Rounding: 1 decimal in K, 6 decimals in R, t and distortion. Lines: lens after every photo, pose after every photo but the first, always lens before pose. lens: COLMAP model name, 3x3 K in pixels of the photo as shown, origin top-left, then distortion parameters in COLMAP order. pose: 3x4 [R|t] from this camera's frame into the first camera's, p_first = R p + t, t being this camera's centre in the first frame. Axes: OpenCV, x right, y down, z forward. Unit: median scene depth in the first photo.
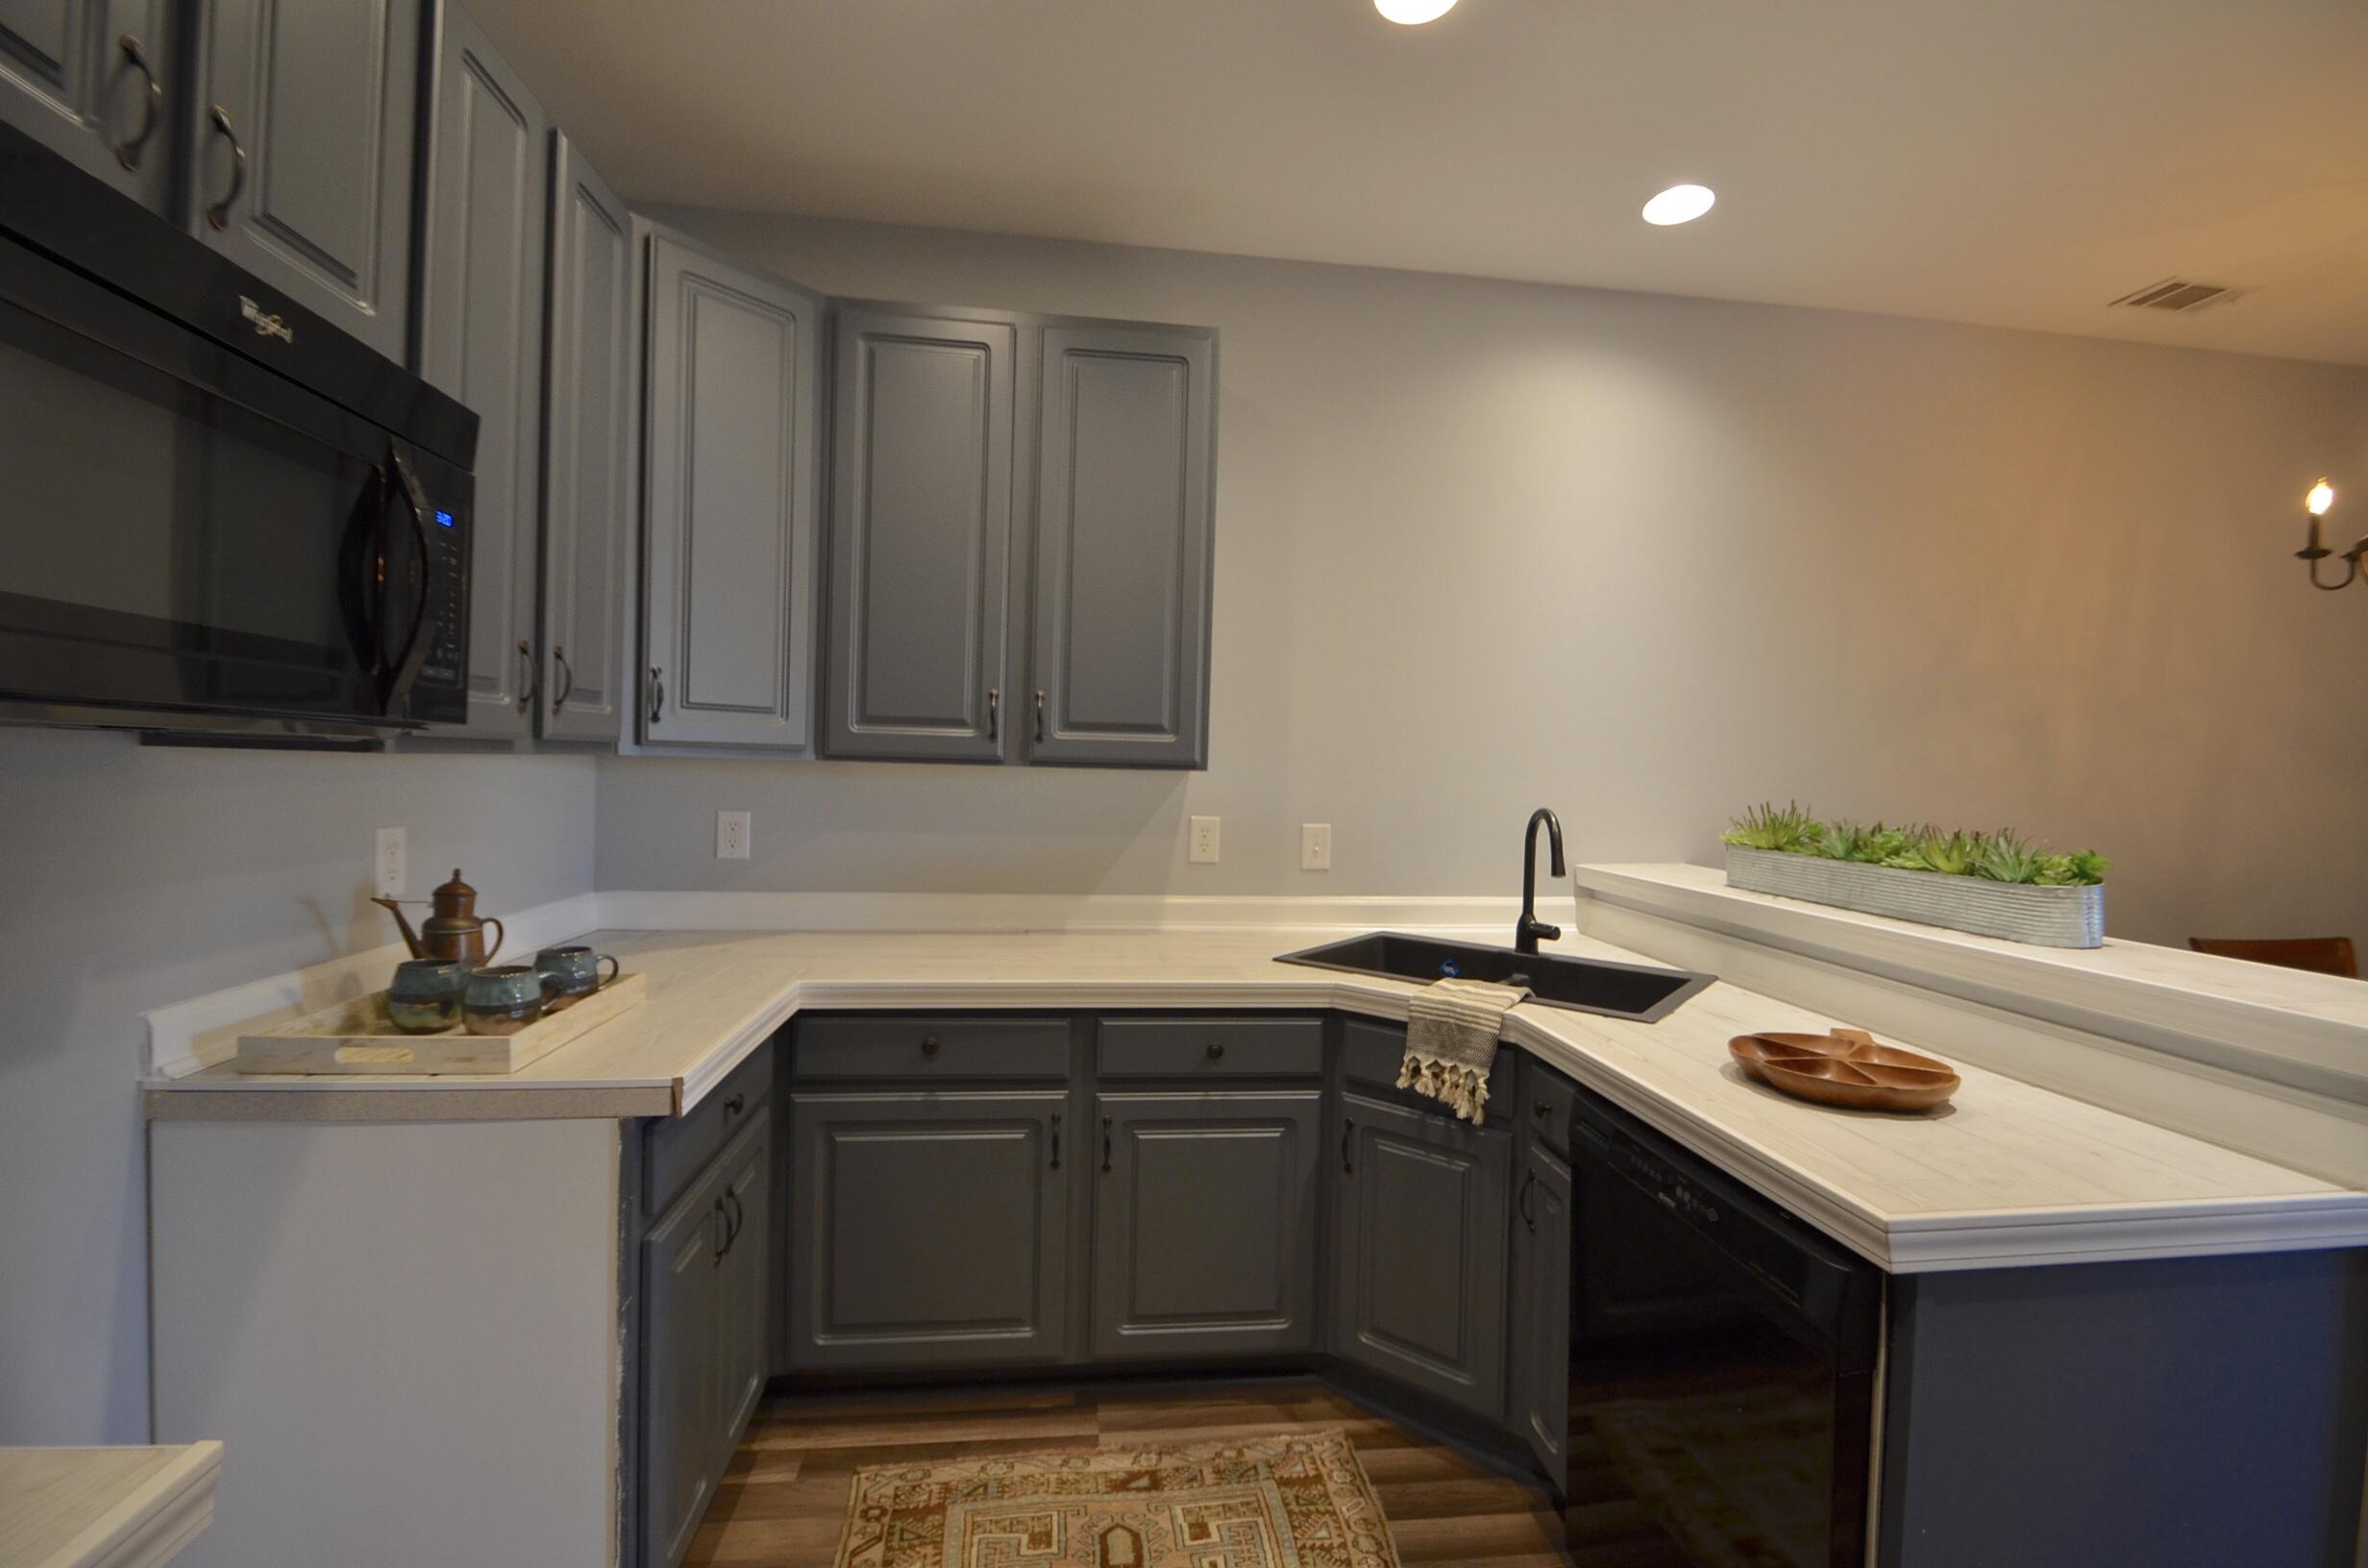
lens RADIAL K [[1030.8, 0, 1177.5], [0, 1030.8, 789.0], [0, 0, 1]] dist [0.001975, -0.010398]
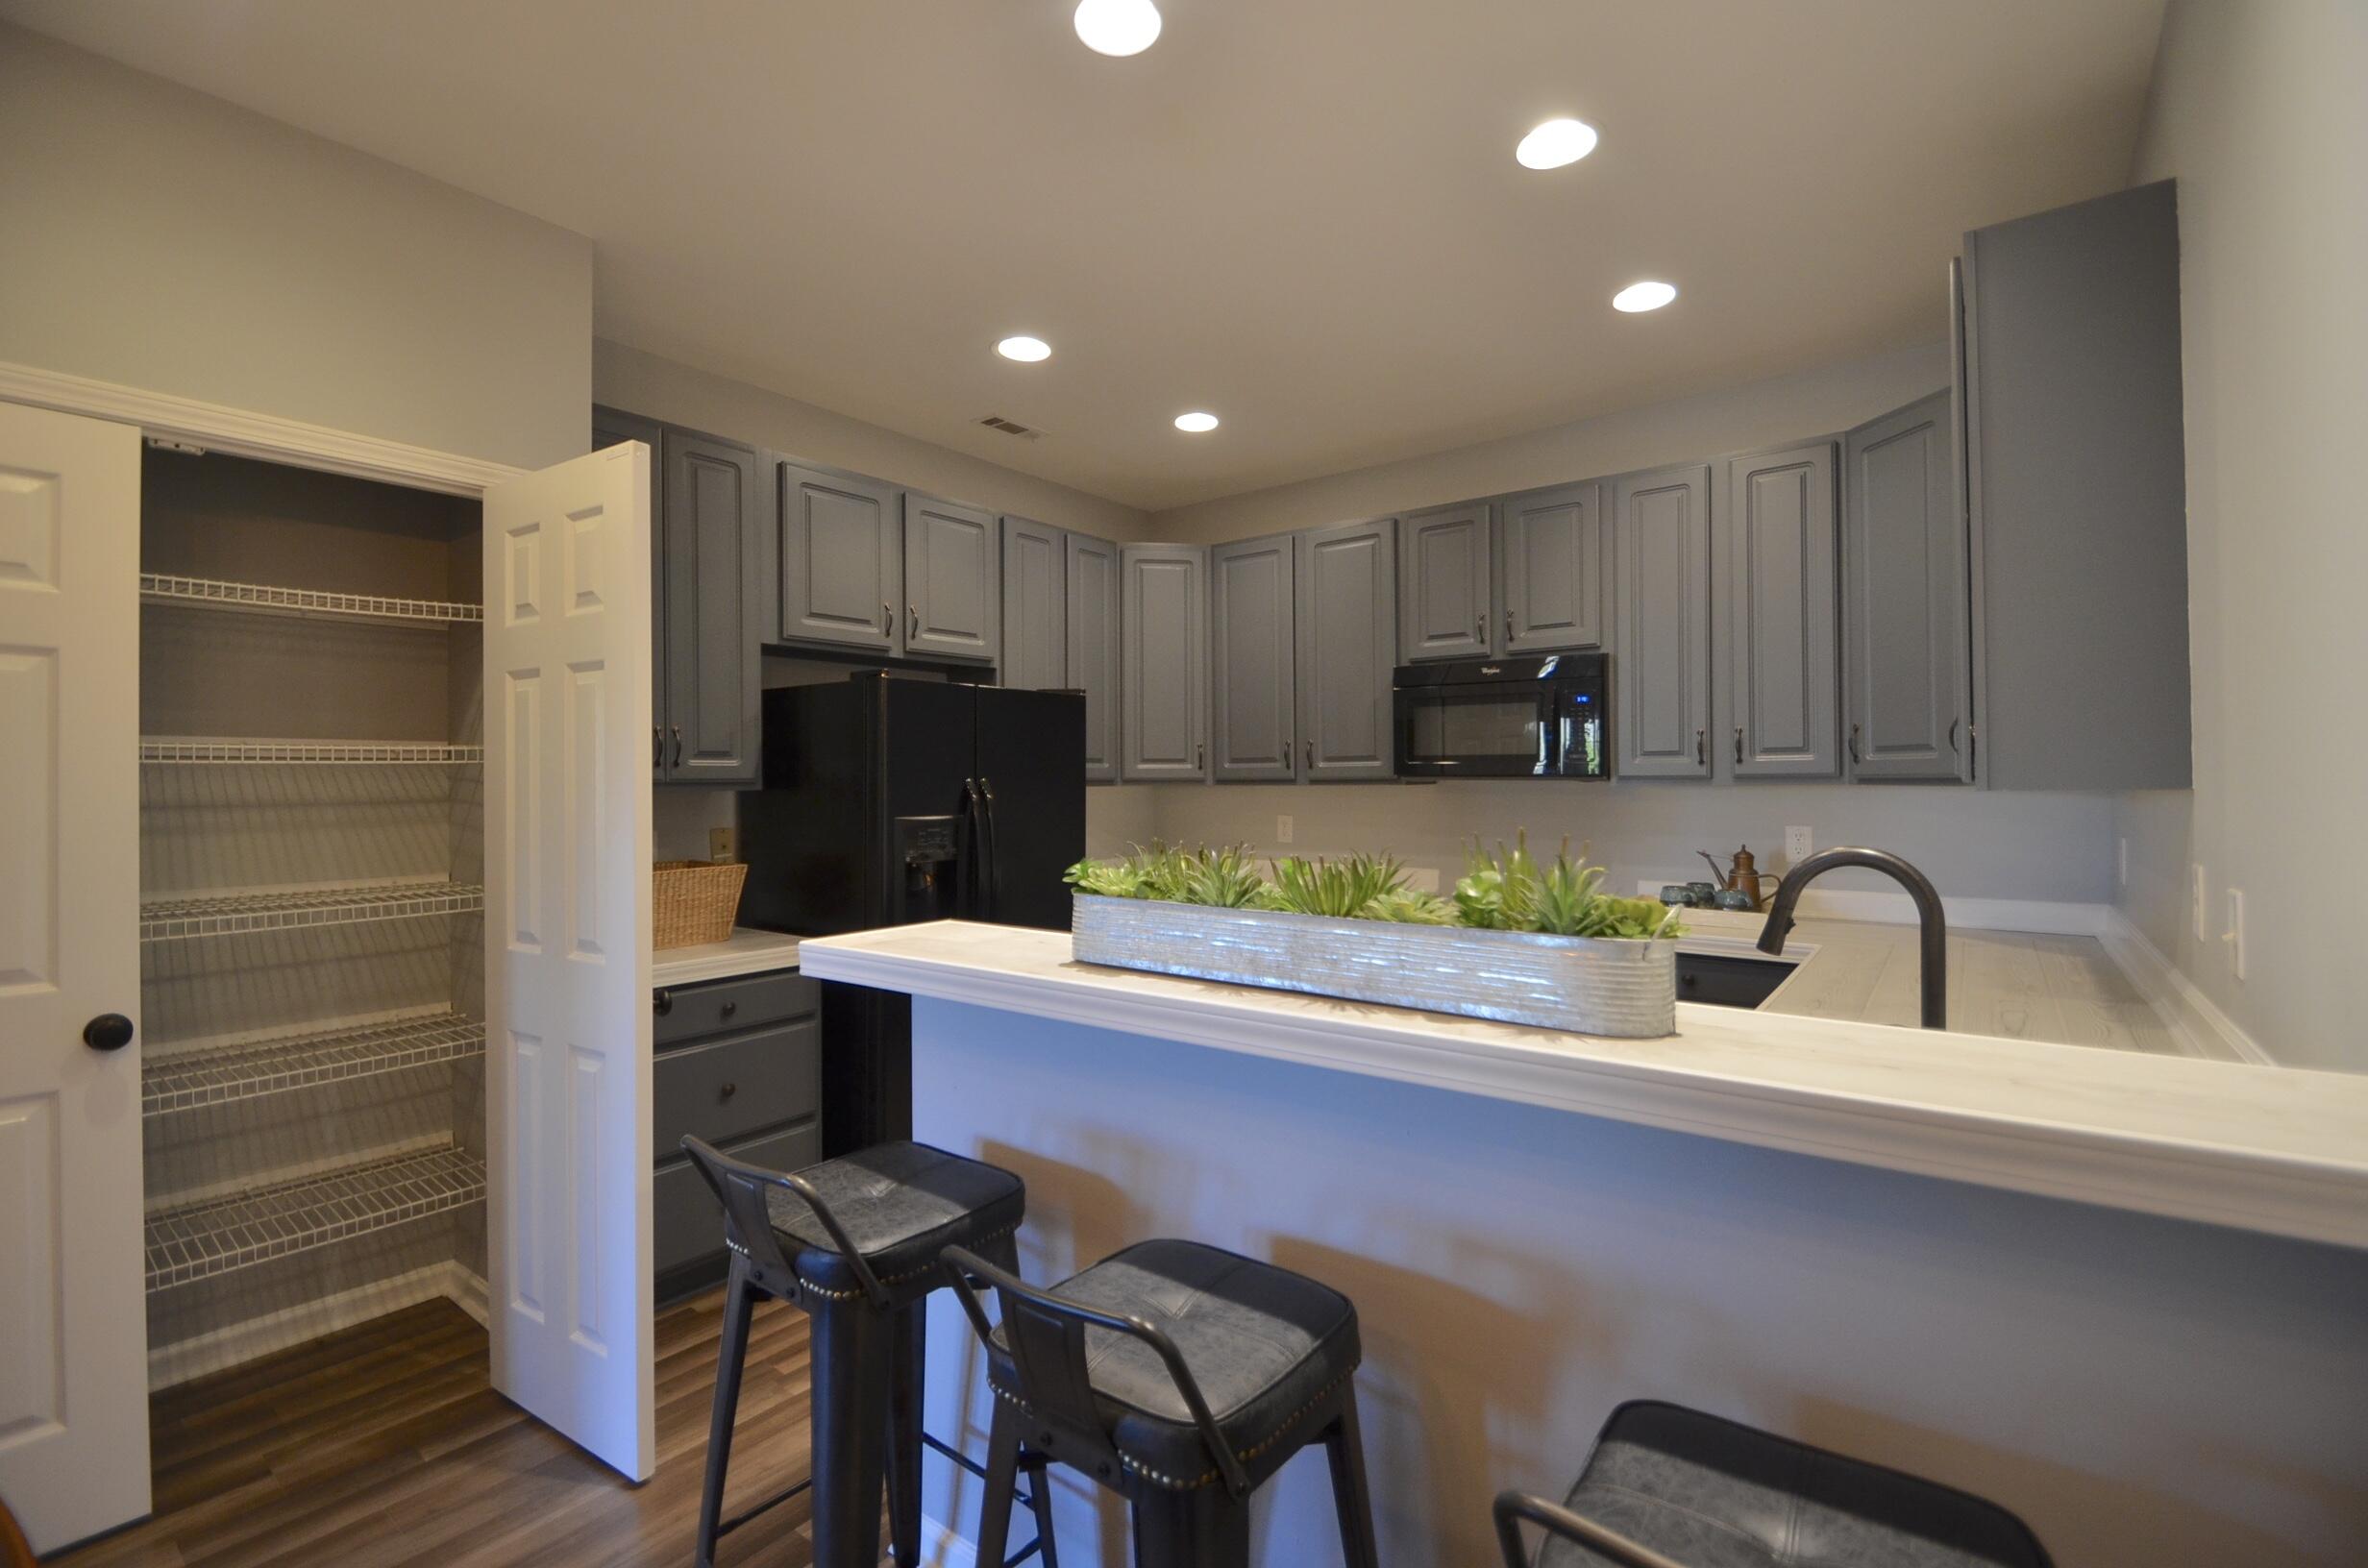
lens RADIAL K [[1030.8, 0, 1189.0], [0, 1030.8, 776.9], [0, 0, 1]] dist [0.001975, -0.010398]
pose [[-0.694326, -0.024216, -0.719253, 1.199109], [-0.025571, 0.999633, -0.008970, -0.007800], [0.719206, 0.012164, -0.694690, 1.324040]]
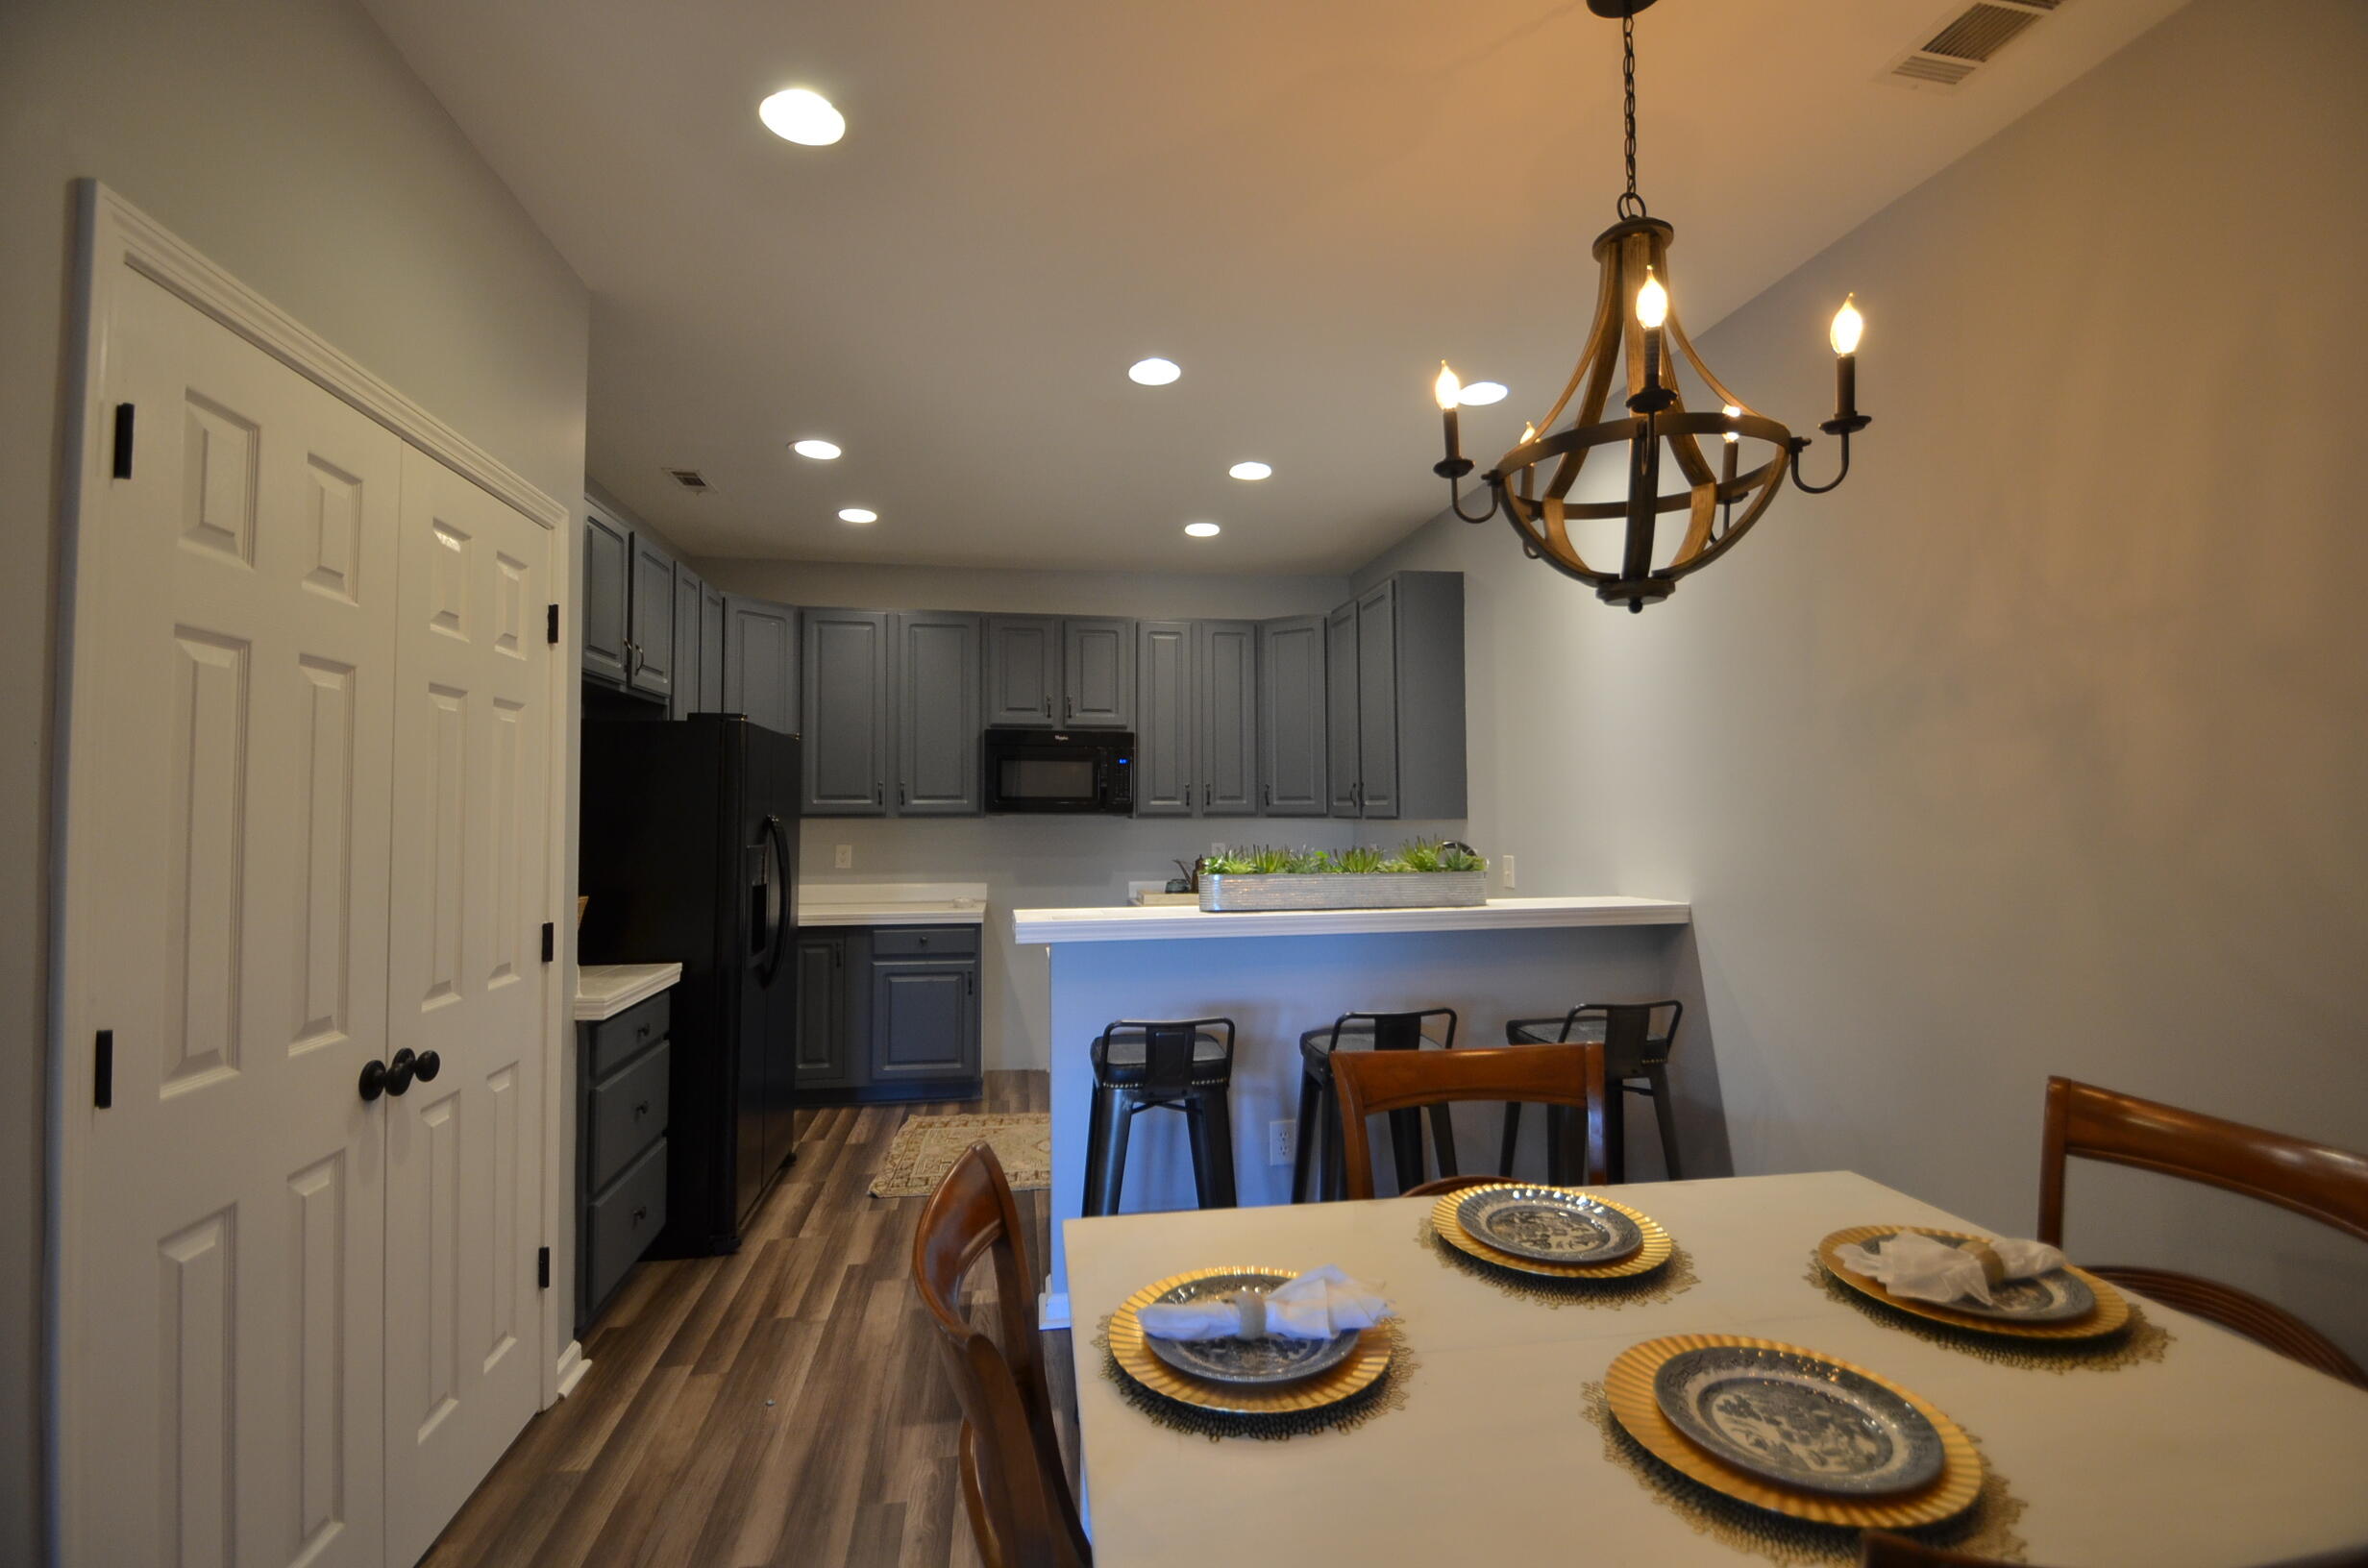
lens RADIAL K [[1030.8, 0, 1193.1], [0, 1030.8, 773.9], [0, 0, 1]] dist [0.001975, -0.010398]
pose [[0.060291, -0.064085, -0.996122, 2.100985], [-0.015399, 0.997758, -0.065122, 0.027813], [0.998062, 0.019266, 0.059169, 0.633015]]
